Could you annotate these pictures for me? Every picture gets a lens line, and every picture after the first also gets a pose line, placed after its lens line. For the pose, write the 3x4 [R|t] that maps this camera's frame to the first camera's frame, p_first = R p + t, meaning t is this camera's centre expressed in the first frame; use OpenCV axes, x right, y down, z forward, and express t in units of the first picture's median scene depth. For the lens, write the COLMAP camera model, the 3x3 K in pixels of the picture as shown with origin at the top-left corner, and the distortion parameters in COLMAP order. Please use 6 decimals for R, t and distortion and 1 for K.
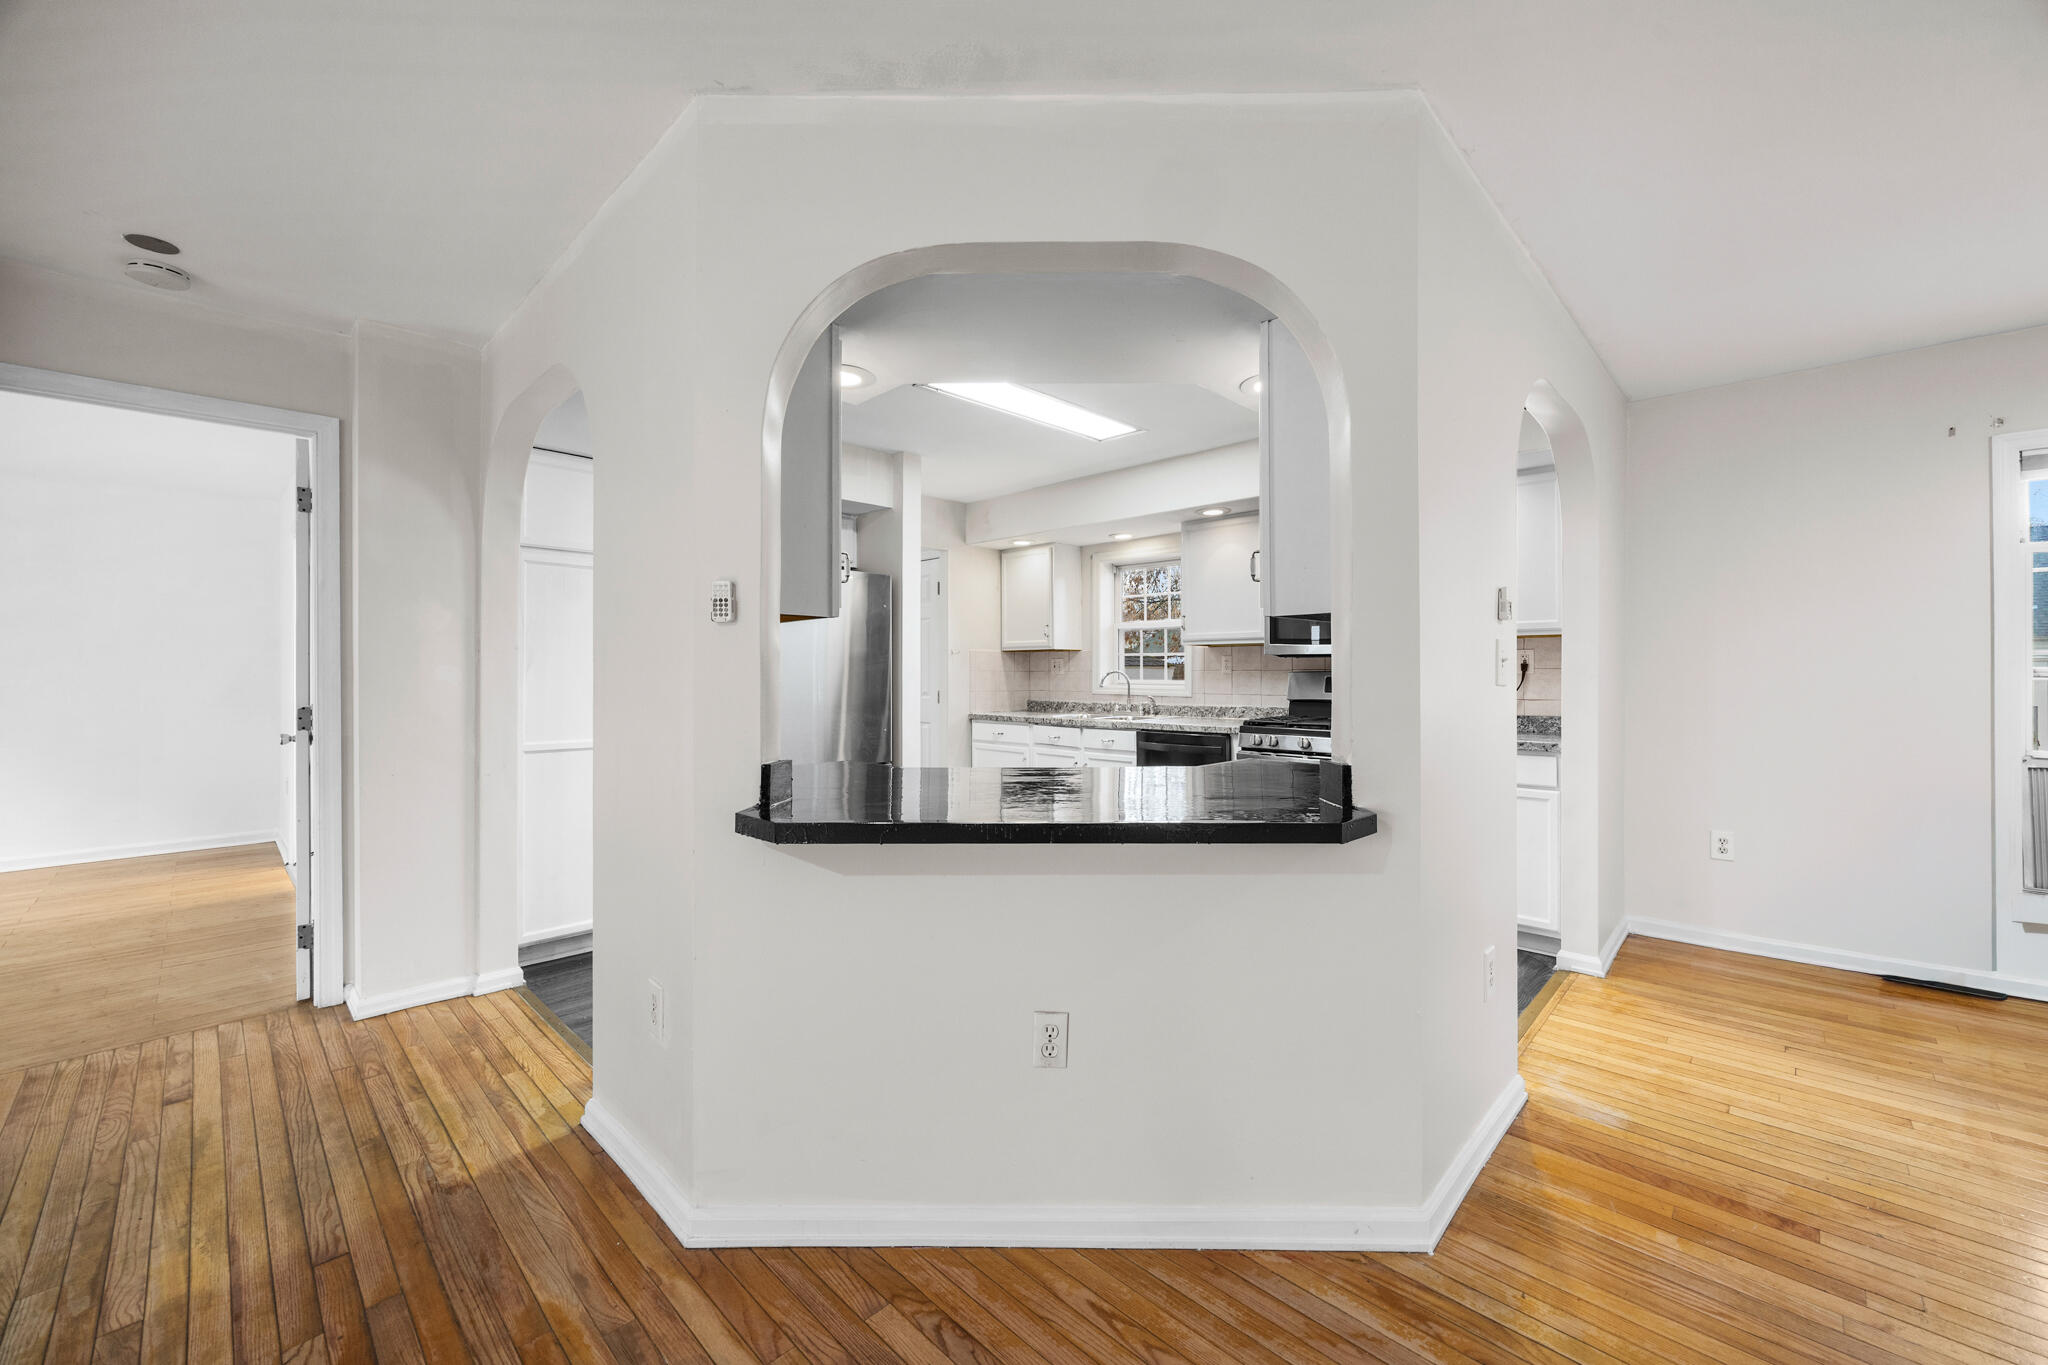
lens RADIAL K [[796.1, 0, 1041.9], [0, 796.1, 675.6], [0, 0, 1]] dist [0.002608, -0.001983]
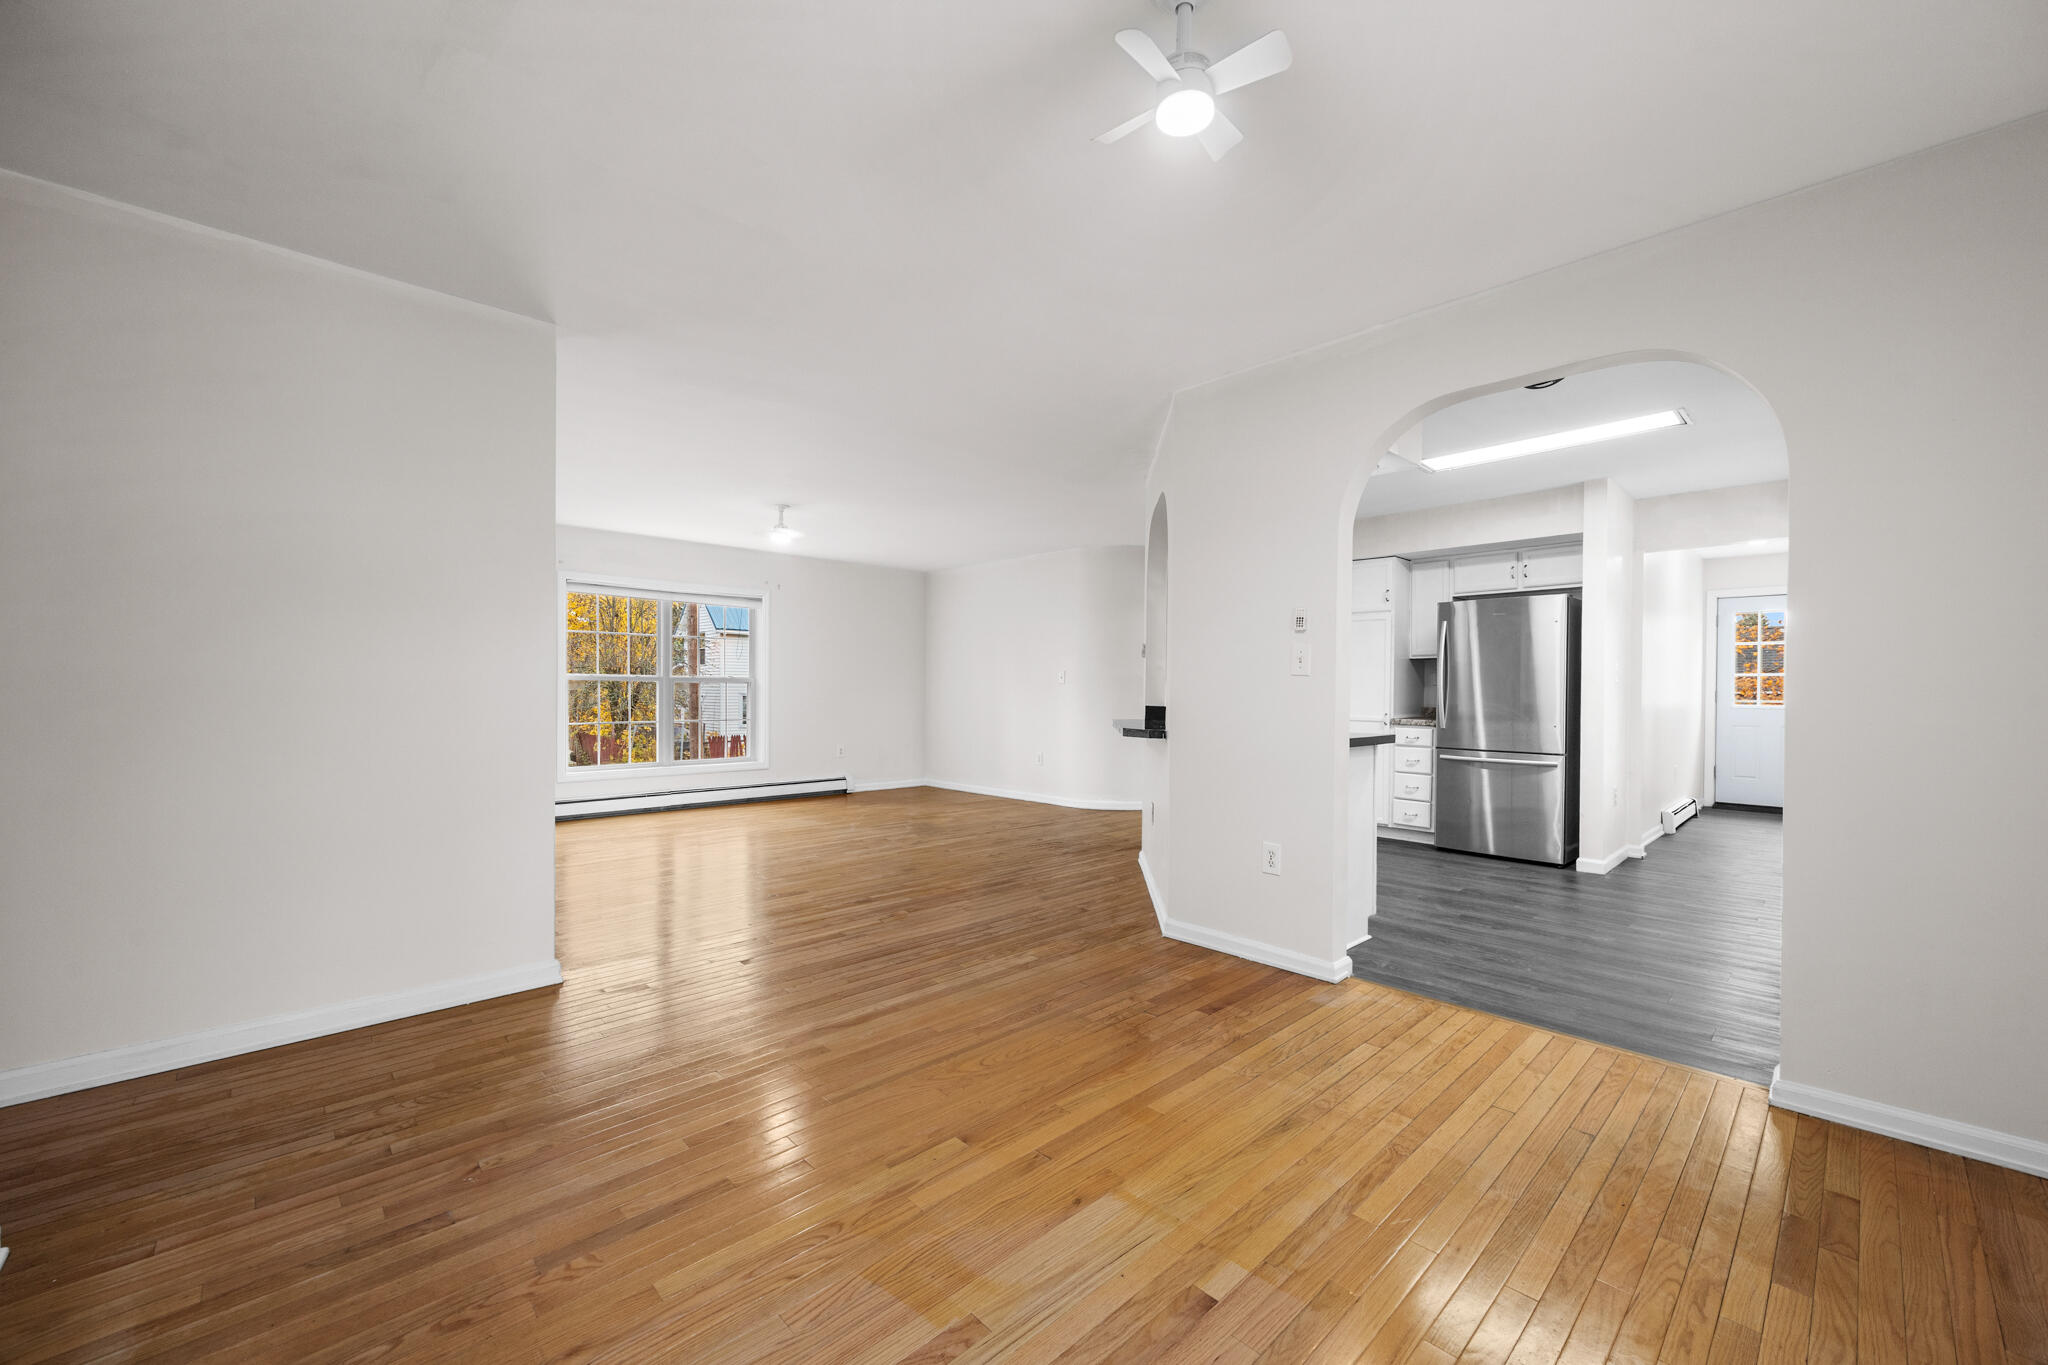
lens RADIAL K [[796.1, 0, 1047.8], [0, 796.1, 696.8], [0, 0, 1]] dist [0.002608, -0.001983]
pose [[-0.030501, 0.012323, -0.999459, 1.468154], [-0.009876, 0.999871, 0.012629, 0.026088], [0.999486, 0.010256, -0.030375, 0.411785]]
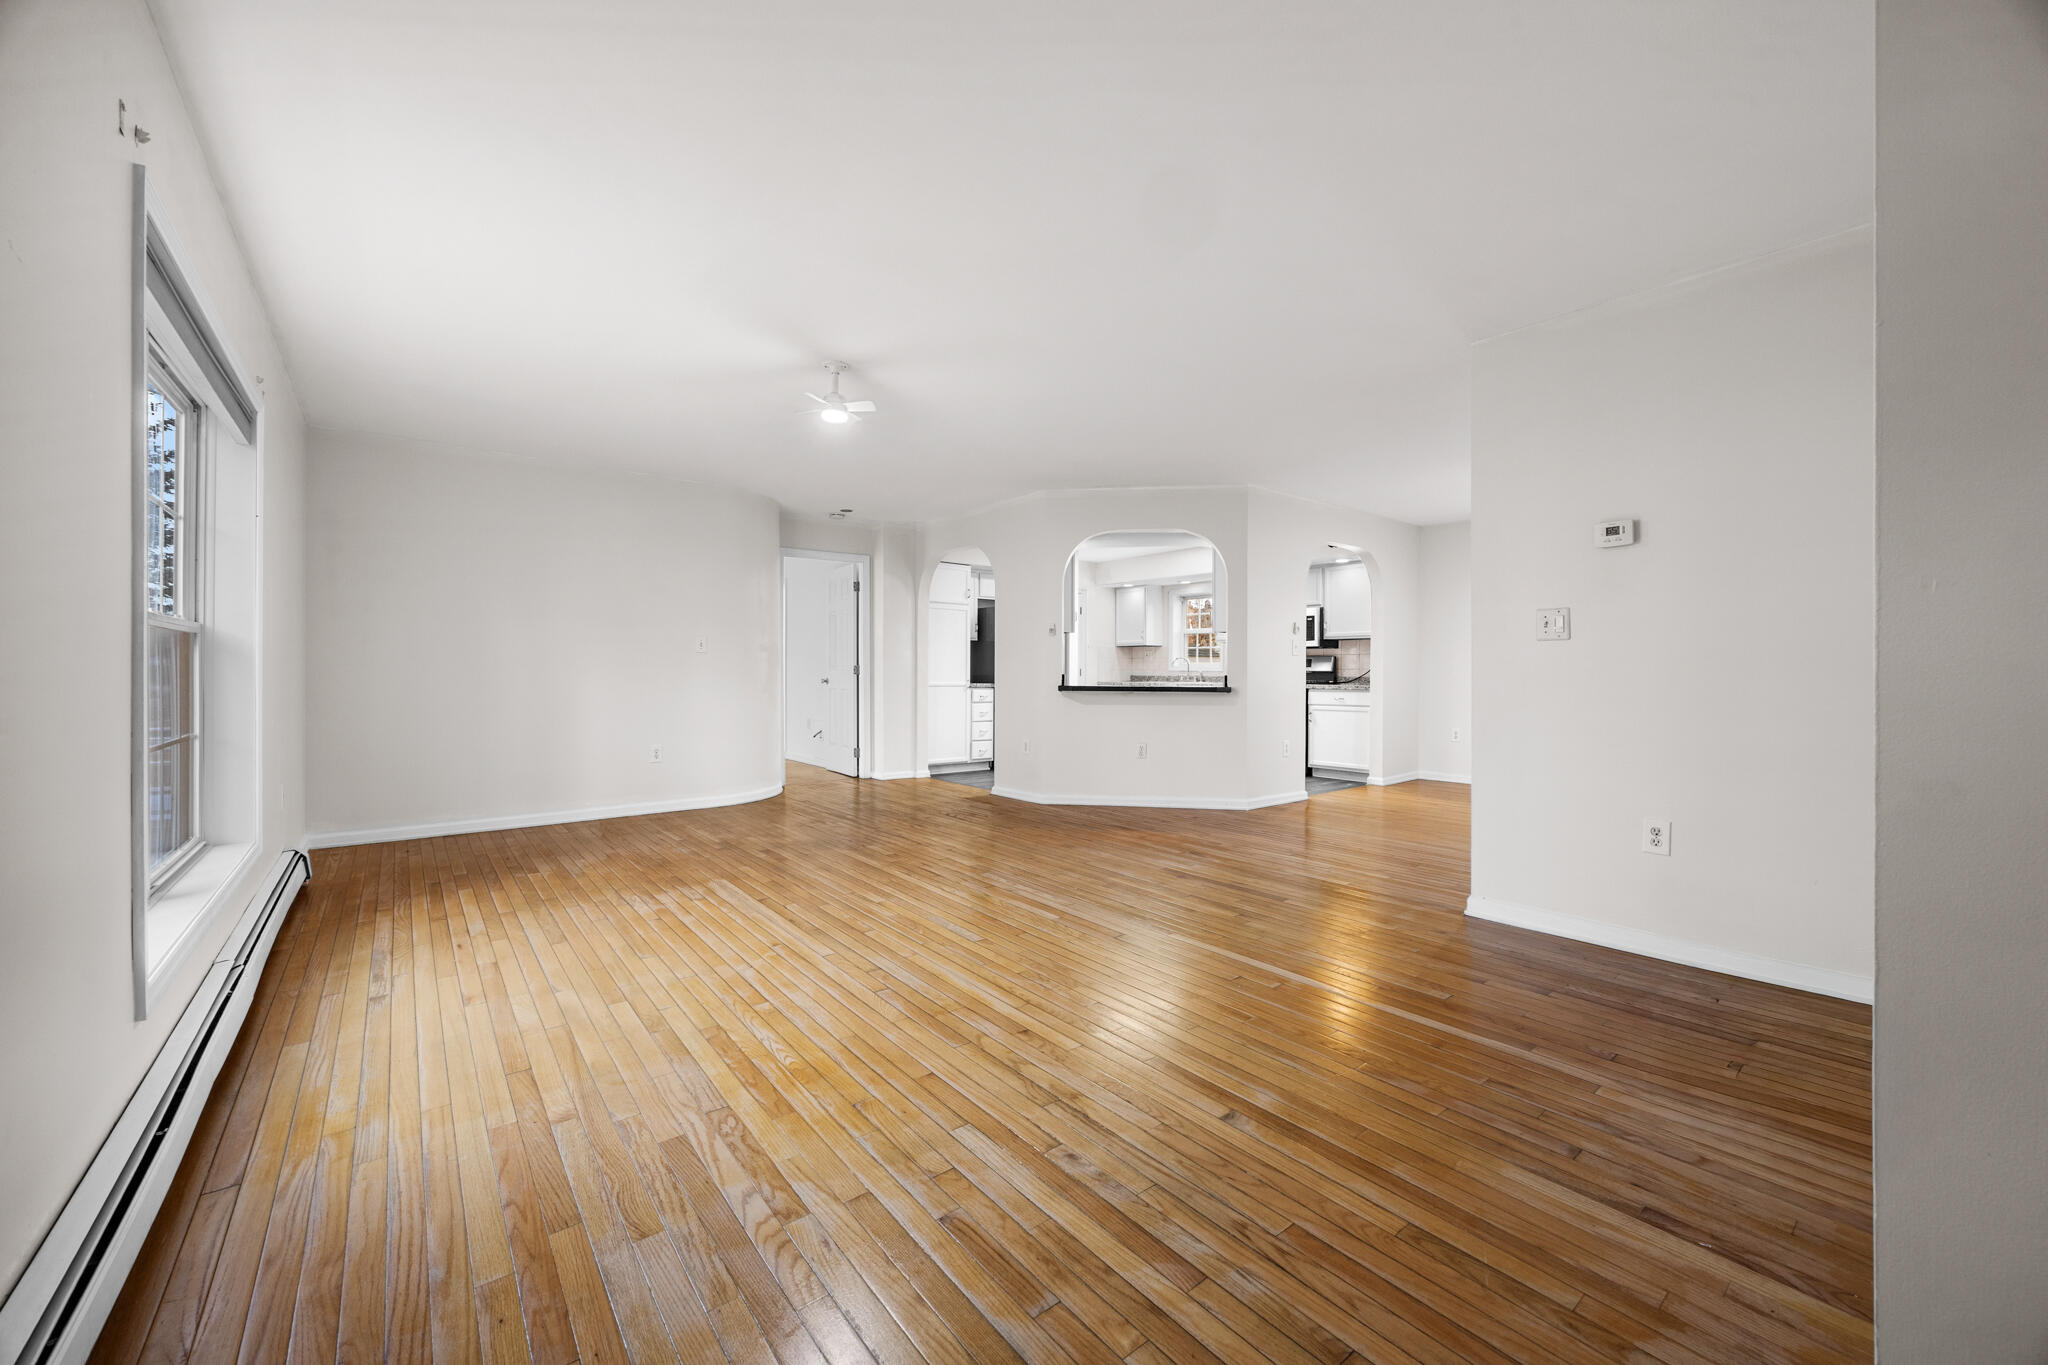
lens RADIAL K [[796.1, 0, 1043.8], [0, 796.1, 668.4], [0, 0, 1]] dist [0.002608, -0.001983]
pose [[0.993022, 0.006755, -0.117738, -0.004555], [-0.007733, 0.999939, -0.007850, 0.065204], [0.117677, 0.008705, 0.993014, -1.482512]]
